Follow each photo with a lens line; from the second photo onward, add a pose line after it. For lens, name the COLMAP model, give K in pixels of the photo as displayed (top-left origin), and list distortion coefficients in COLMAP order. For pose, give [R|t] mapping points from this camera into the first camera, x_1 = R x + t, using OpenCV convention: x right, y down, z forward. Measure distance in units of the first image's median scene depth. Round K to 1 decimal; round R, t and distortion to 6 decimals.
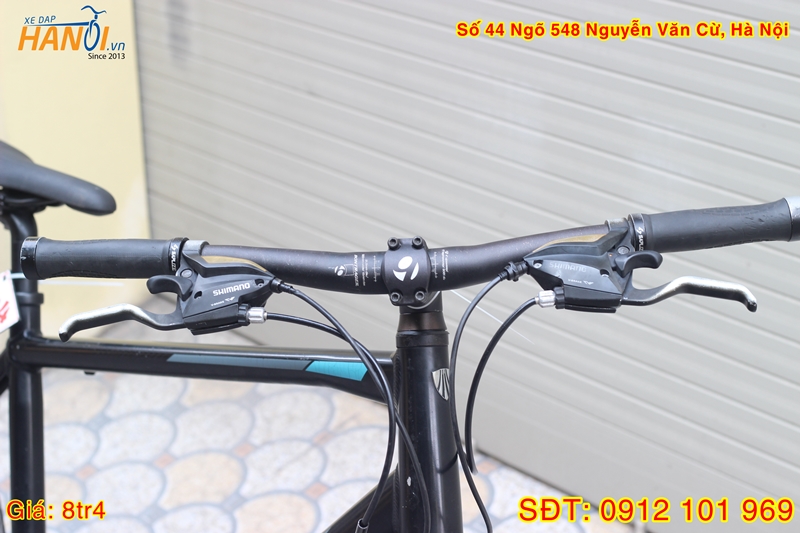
lens RADIAL K [[1928.2, 0, 398.9], [0, 1928.2, 266.2], [0, 0, 1]] dist [-0.053448, 0.000000]
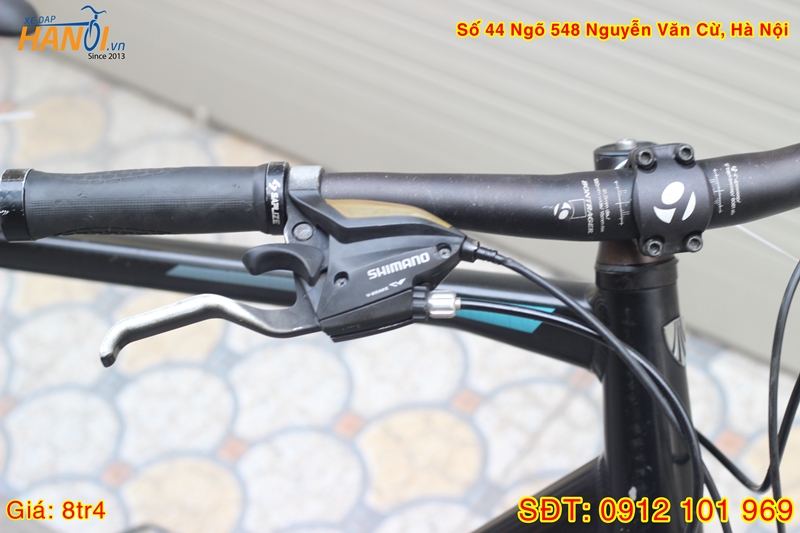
lens RADIAL K [[1928.2, 0, 401.4], [0, 1928.2, 266.7], [0, 0, 1]] dist [-0.053448, 0.000000]
pose [[0.983559, -0.083819, 0.159958, -0.177690], [0.046649, 0.973623, 0.223345, -0.117323], [-0.174459, -0.212211, 0.961525, 0.429171]]
